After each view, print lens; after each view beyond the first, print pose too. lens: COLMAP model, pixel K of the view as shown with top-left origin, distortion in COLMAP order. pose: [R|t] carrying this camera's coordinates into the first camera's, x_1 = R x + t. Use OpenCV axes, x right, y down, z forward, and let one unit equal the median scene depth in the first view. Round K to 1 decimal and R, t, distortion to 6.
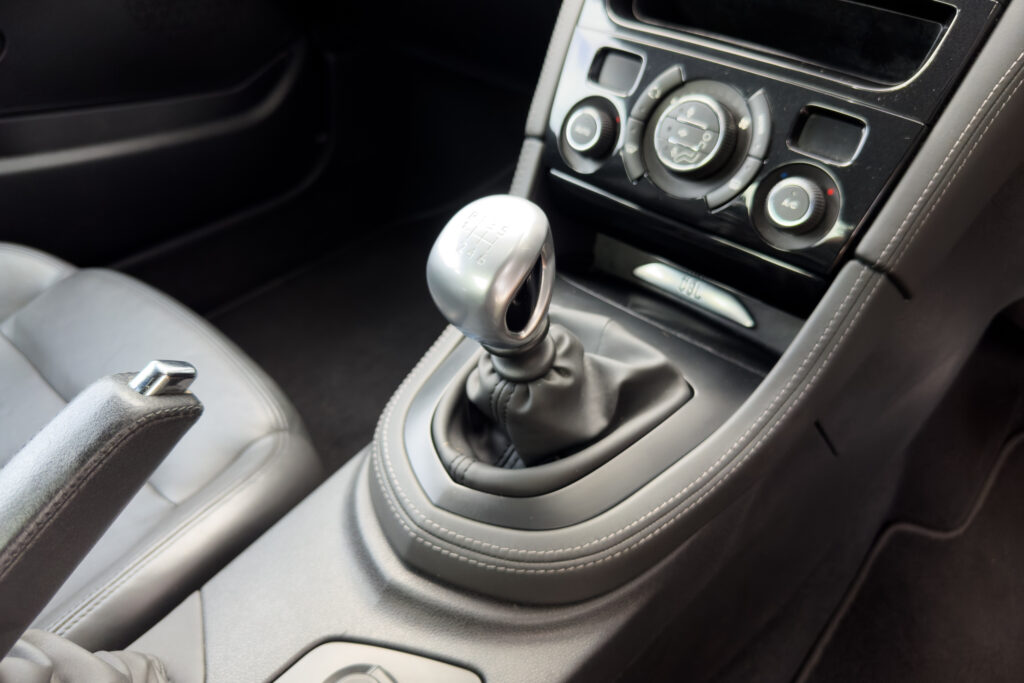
lens RADIAL K [[767.8, 0, 495.3], [0, 767.8, 348.4], [0, 0, 1]] dist [0.026556, -0.096388]
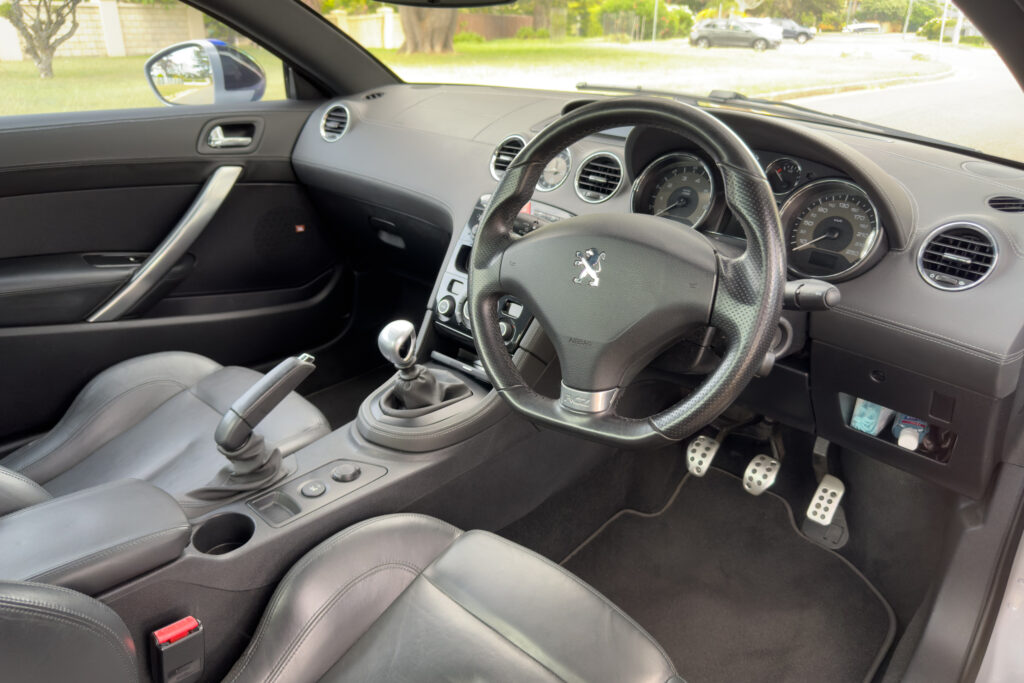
lens RADIAL K [[767.8, 0, 507.7], [0, 767.8, 337.7], [0, 0, 1]] dist [0.026556, -0.096388]
pose [[0.999501, 0.031572, -0.000447, 0.376635], [-0.030570, 0.964051, -0.263952, 0.594334], [-0.007902, 0.263834, 0.964536, -1.781191]]
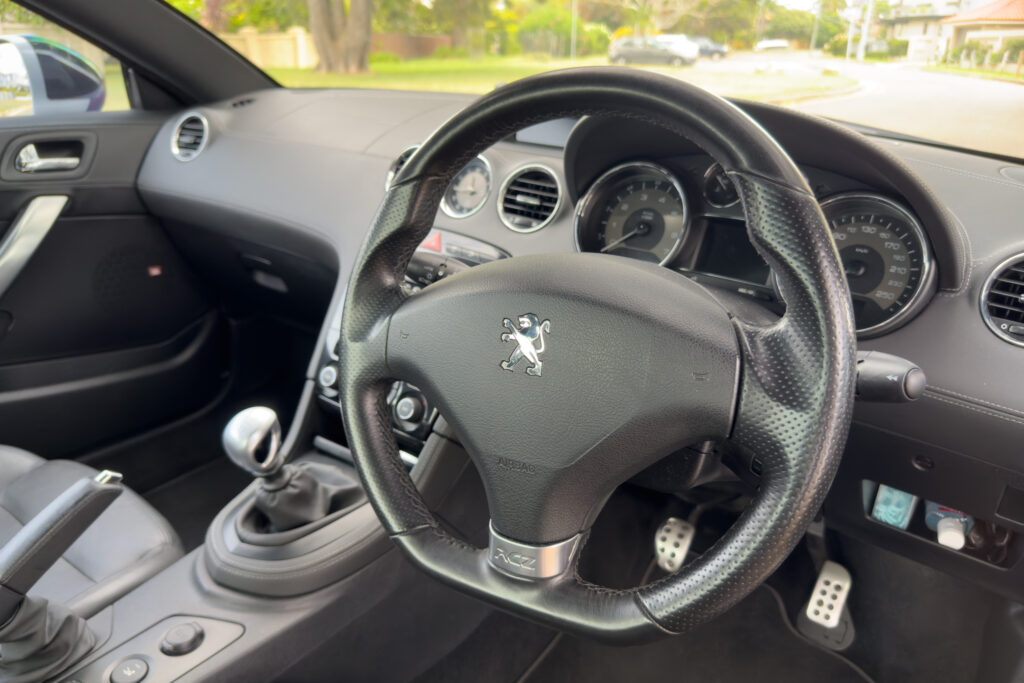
lens RADIAL K [[767.8, 0, 519.7], [0, 767.8, 347.2], [0, 0, 1]] dist [0.026556, -0.096388]
pose [[0.994614, -0.011306, 0.103034, 0.443019], [0.039616, 0.960032, -0.277073, 0.247792], [-0.095783, 0.279663, 0.955308, -1.114668]]
